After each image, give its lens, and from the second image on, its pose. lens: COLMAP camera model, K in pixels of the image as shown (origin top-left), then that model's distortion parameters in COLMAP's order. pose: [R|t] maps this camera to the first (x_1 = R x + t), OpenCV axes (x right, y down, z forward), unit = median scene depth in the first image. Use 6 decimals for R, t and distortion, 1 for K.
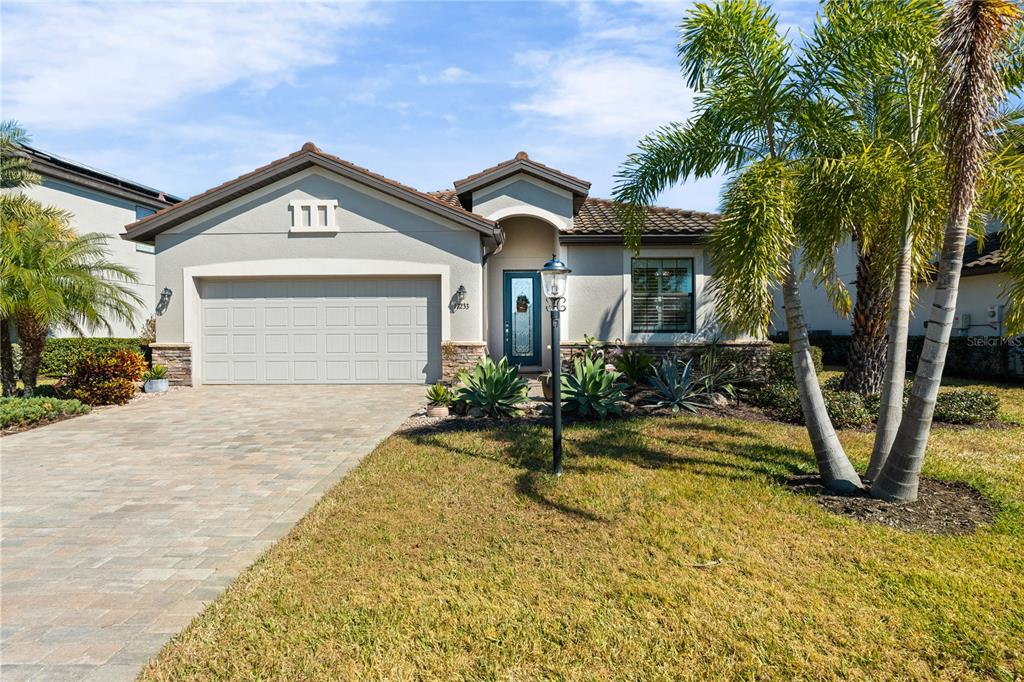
lens RADIAL K [[567.8, 0, 512.0], [0, 567.8, 341.0], [0, 0, 1]] dist [0.000315, -0.000035]
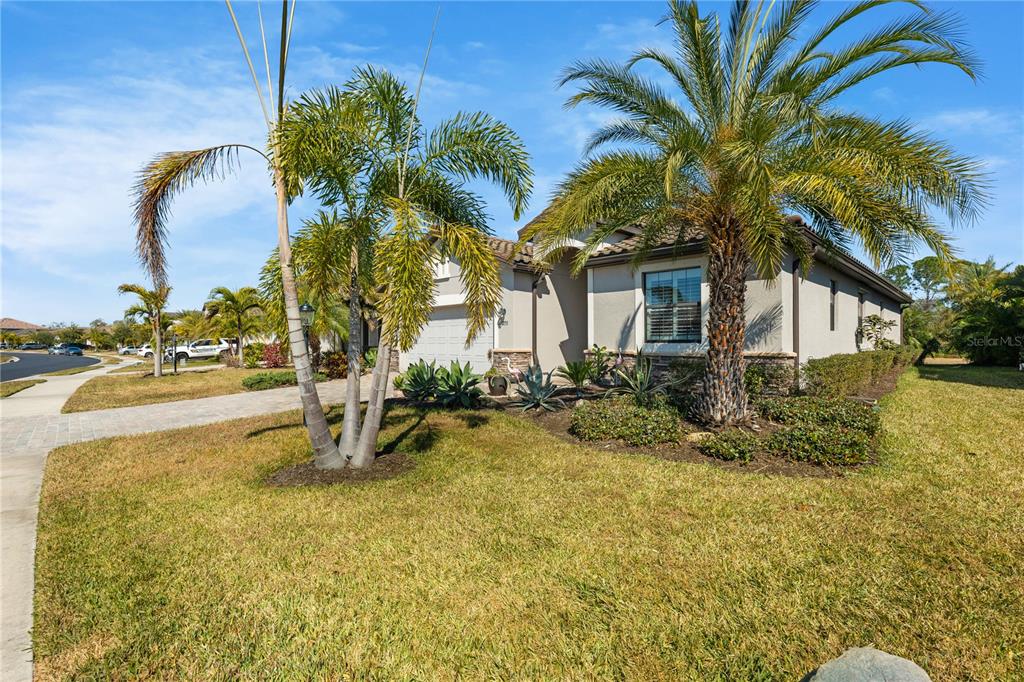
lens RADIAL K [[472.2, 0, 512.0], [0, 472.2, 341.0], [0, 0, 1]] dist [0.000220, 0.000007]
pose [[0.702615, 0.001755, -0.711568, 0.680244], [-0.006343, 0.999973, -0.003797, -0.012833], [0.711542, 0.007181, 0.702607, 0.197755]]
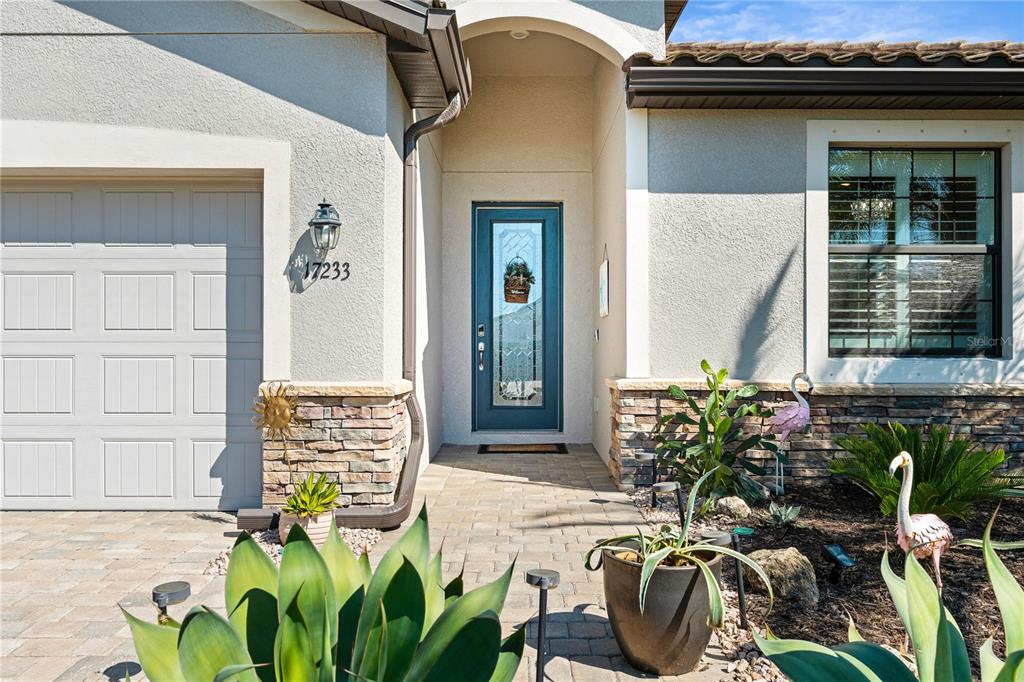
lens RADIAL K [[802.1, 0, 510.0], [0, 802.1, 353.2], [0, 0, 1]] dist [-0.003172, -0.001277]
pose [[0.999908, 0.006548, 0.011895, 0.007178], [-0.006469, 0.999957, -0.006681, -0.012078], [-0.011938, 0.006604, 0.999907, 0.512391]]
